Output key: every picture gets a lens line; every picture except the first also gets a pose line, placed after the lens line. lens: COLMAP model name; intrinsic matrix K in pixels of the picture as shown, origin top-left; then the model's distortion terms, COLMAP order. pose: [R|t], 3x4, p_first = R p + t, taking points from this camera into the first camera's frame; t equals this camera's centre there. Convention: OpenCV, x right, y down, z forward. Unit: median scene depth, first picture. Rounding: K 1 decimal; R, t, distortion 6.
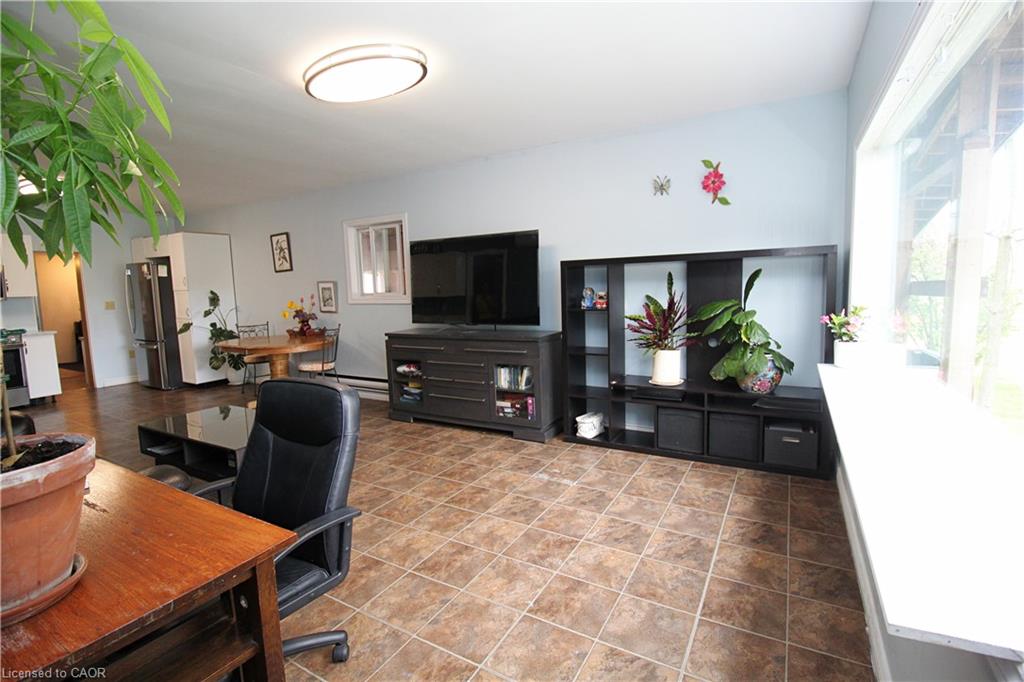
lens RADIAL K [[480.8, 0, 514.0], [0, 480.8, 334.2], [0, 0, 1]] dist [0.001217, -0.001129]
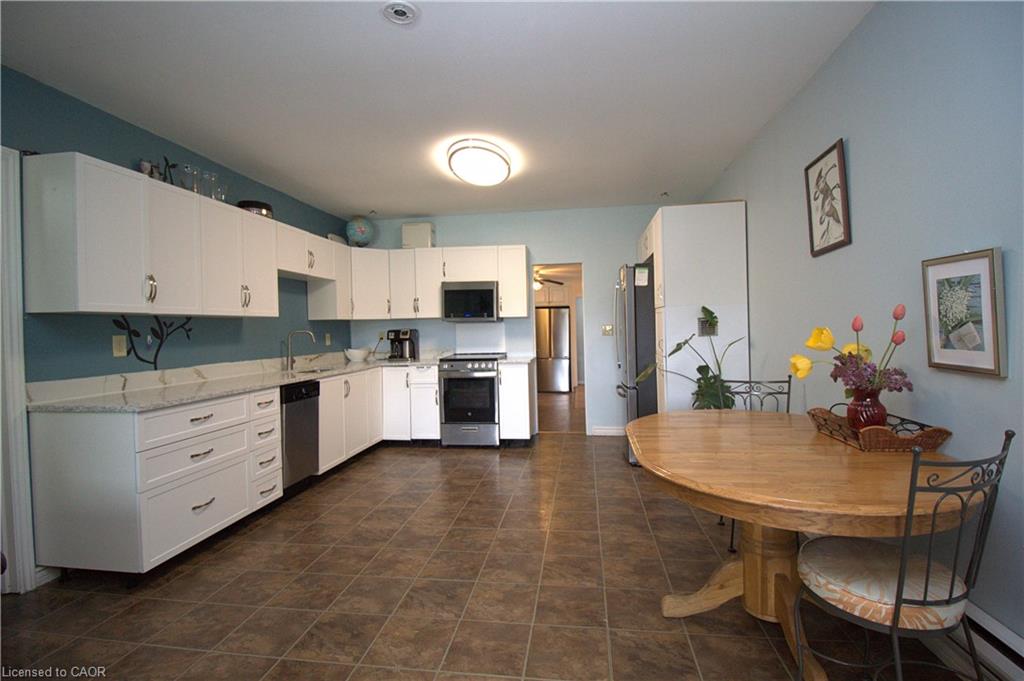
lens RADIAL K [[466.2, 0, 509.8], [0, 466.2, 329.2], [0, 0, 1]] dist [-0.000249, -0.000514]
pose [[0.351690, 0.018343, -0.935937, -0.232250], [-0.080040, 0.996736, -0.010542, -0.045753], [0.932688, 0.078620, 0.352010, 0.671546]]
